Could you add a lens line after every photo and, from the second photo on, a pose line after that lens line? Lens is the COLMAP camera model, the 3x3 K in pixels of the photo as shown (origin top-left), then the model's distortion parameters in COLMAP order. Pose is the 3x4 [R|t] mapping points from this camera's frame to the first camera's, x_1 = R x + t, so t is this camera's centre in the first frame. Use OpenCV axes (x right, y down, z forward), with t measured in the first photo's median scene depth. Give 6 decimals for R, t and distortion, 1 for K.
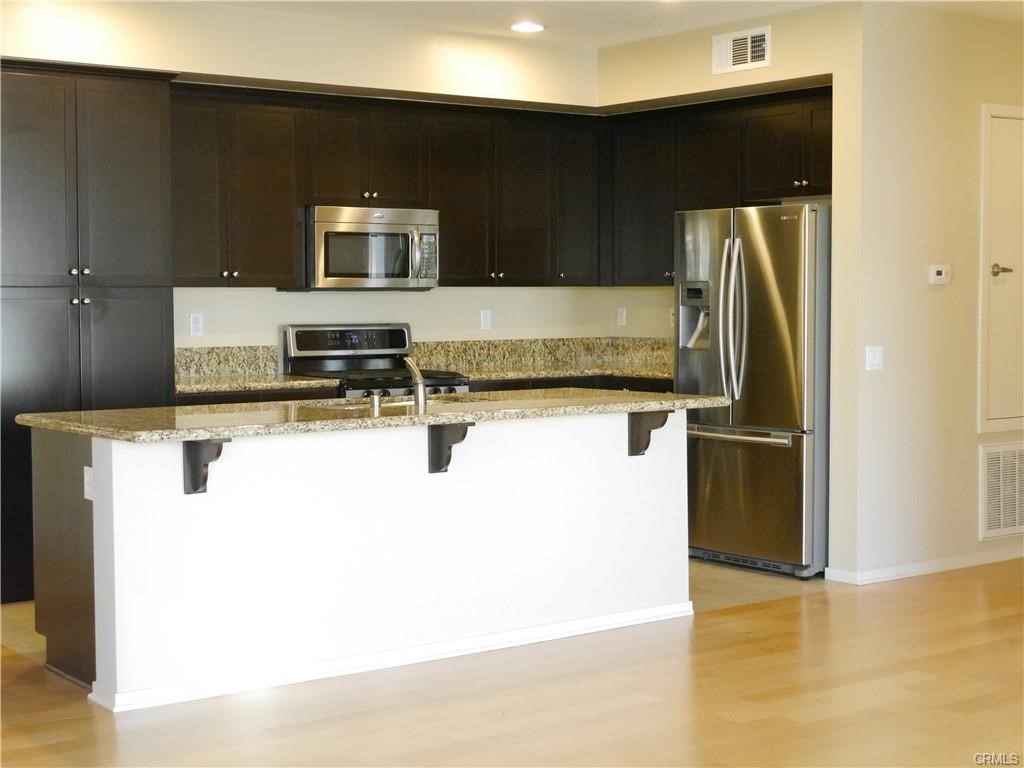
lens RADIAL K [[1623.0, 0, 516.2], [0, 1623.0, 380.8], [0, 0, 1]] dist [0.006421, 0.000000]
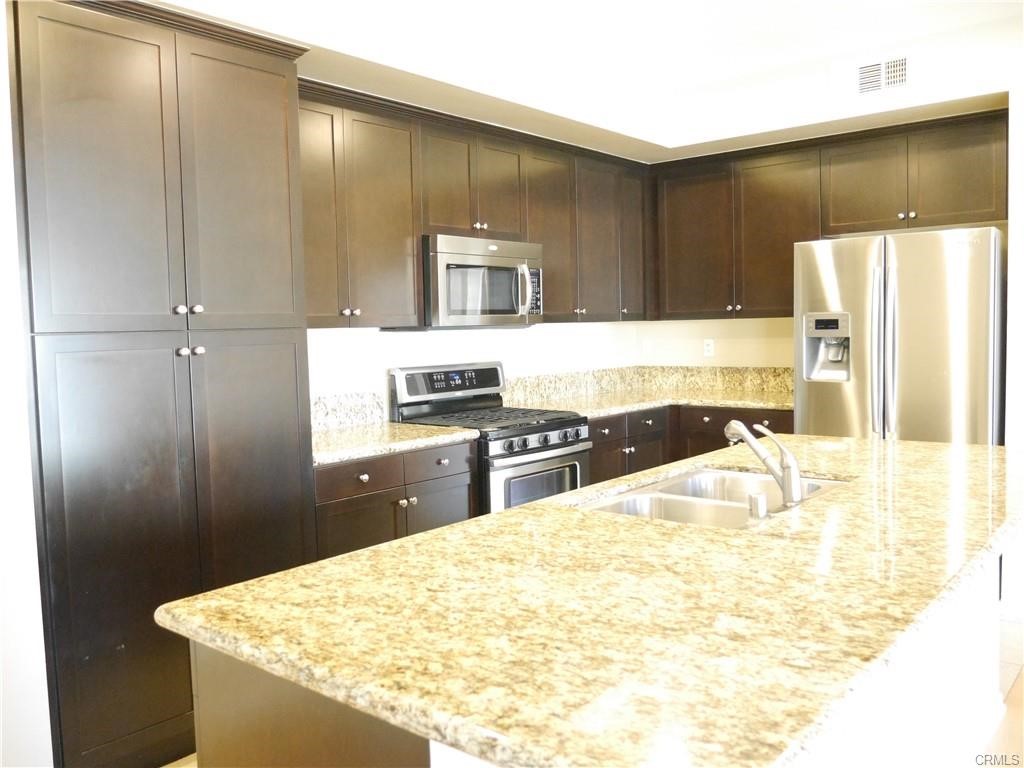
lens RADIAL K [[850.8, 0, 518.9], [0, 850.8, 380.0], [0, 0, 1]] dist [-0.006644, -0.011608]
pose [[0.970970, -0.034930, 0.236639, -0.195949], [0.033346, 0.999387, 0.010693, -0.031902], [-0.236867, -0.002492, 0.971539, 0.543519]]
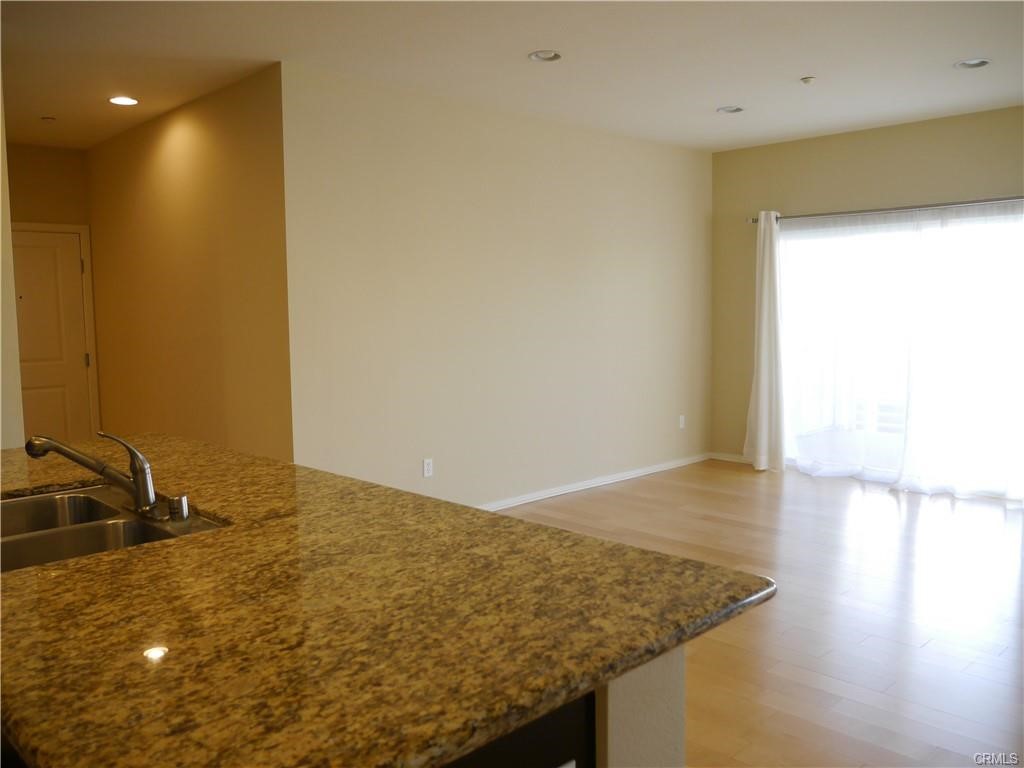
lens RADIAL K [[850.8, 0, 512.4], [0, 850.8, 385.9], [0, 0, 1]] dist [-0.006644, -0.011608]
pose [[-0.159449, -0.078652, 0.984068, -0.320136], [0.062598, 0.994010, 0.089589, -0.039702], [-0.985220, 0.075885, -0.153571, 0.714879]]
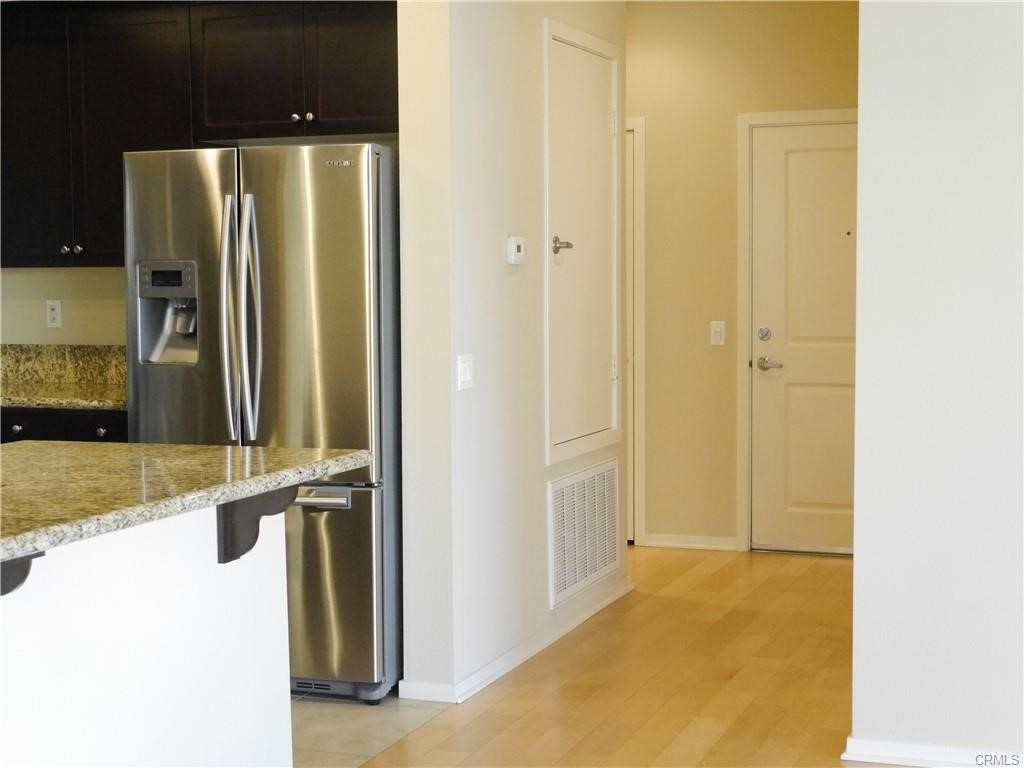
lens RADIAL K [[1623.0, 0, 511.3], [0, 1623.0, 379.9], [0, 0, 1]] dist [0.006421, 0.000000]
pose [[0.842357, -0.038320, 0.537556, -0.124526], [0.031968, 0.999265, 0.021138, -0.022706], [-0.537971, -0.000621, 0.842963, 0.380868]]
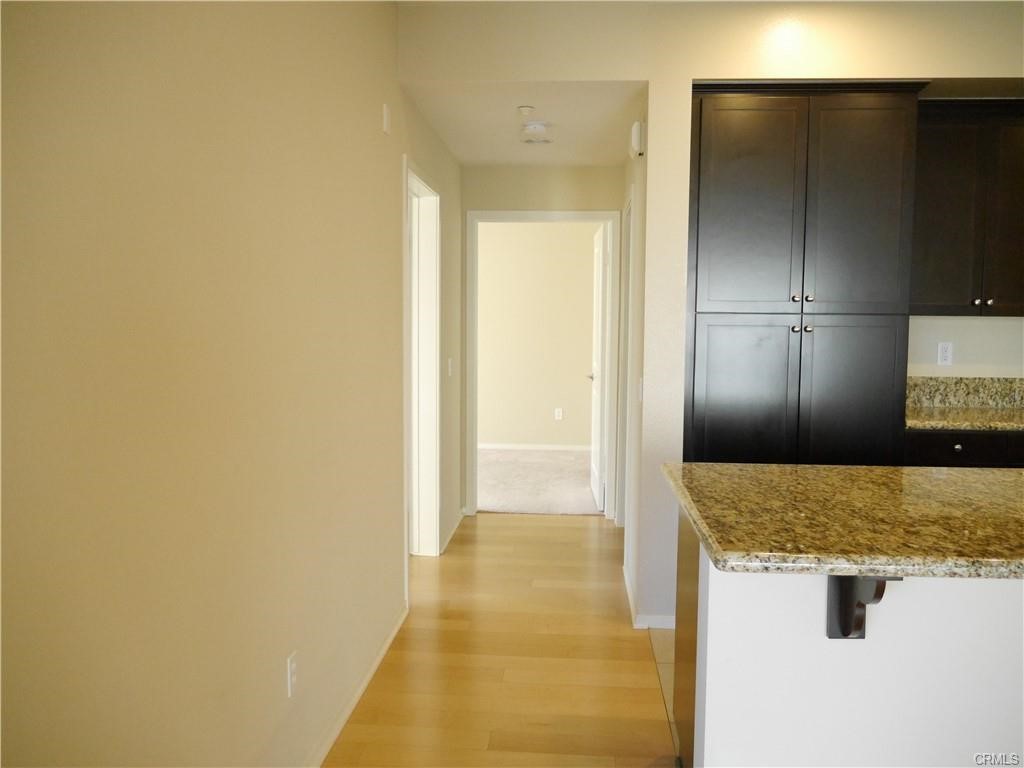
lens RADIAL K [[850.8, 0, 517.3], [0, 850.8, 378.8], [0, 0, 1]] dist [-0.006644, -0.011608]
pose [[0.755808, 0.058869, -0.652141, -0.056788], [-0.049057, 0.998242, 0.033256, -0.024353], [0.652953, 0.006857, 0.757368, 0.447509]]
